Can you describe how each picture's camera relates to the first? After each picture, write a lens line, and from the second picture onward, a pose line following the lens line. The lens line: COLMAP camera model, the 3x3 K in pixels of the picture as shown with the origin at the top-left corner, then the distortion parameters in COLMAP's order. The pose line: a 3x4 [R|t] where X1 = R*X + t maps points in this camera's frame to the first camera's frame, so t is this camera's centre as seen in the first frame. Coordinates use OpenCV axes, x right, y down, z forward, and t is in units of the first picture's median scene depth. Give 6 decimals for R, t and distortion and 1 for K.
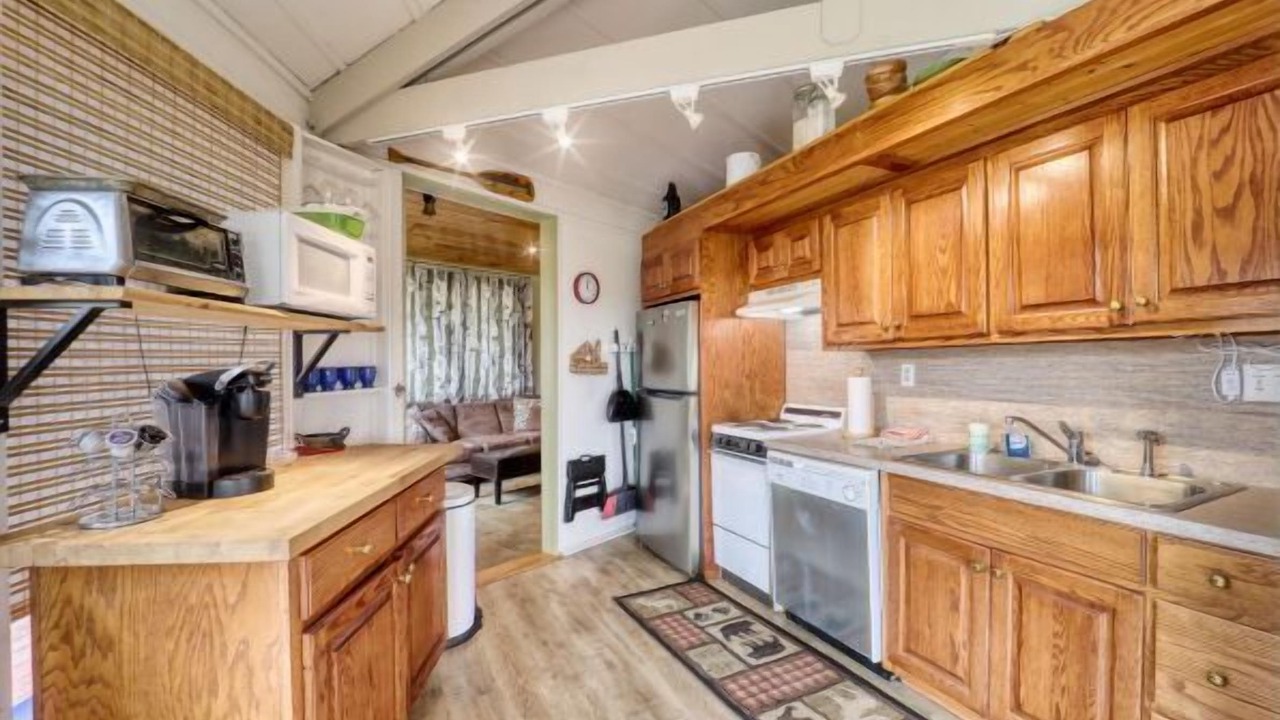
lens RADIAL K [[519.2, 0, 638.8], [0, 519.2, 363.1], [0, 0, 1]] dist [0.005465, -0.006882]
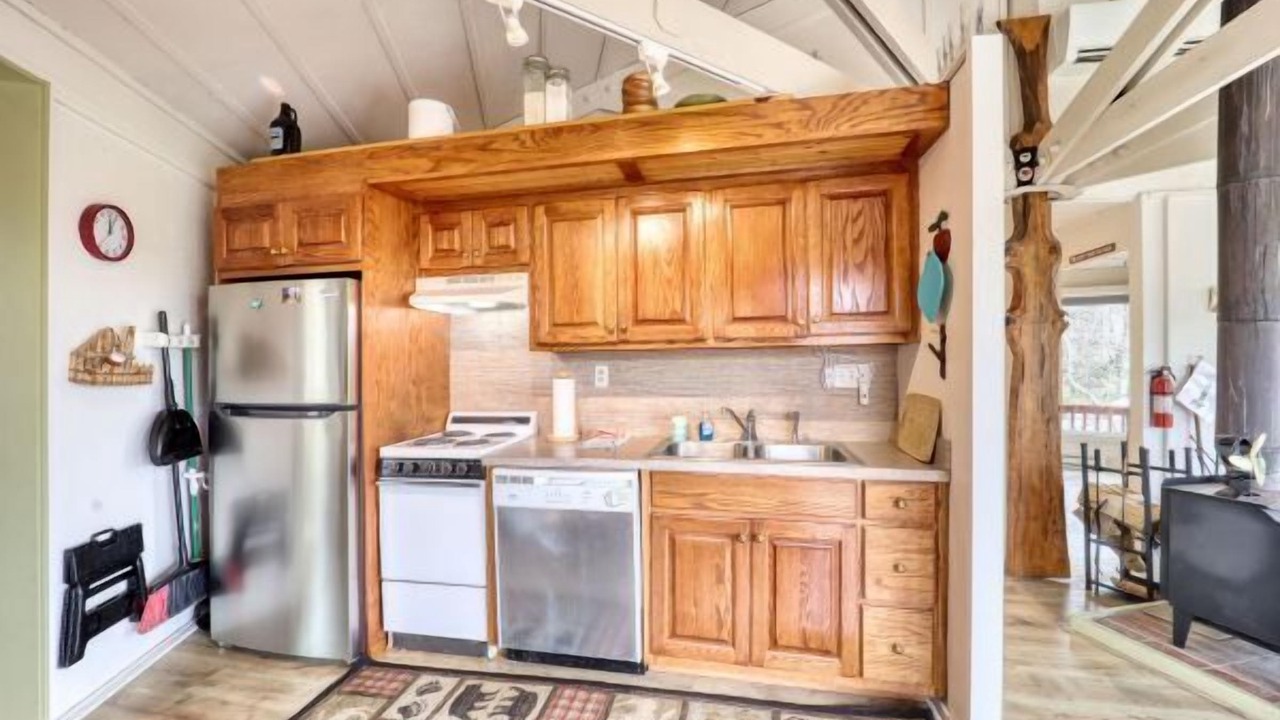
lens RADIAL K [[519.2, 0, 638.8], [0, 519.2, 363.1], [0, 0, 1]] dist [0.005465, -0.006882]
pose [[0.617443, 0.002985, 0.786610, -0.251355], [0.002884, 0.999977, -0.006058, 0.002966], [-0.786610, 0.006010, 0.617421, 0.280427]]
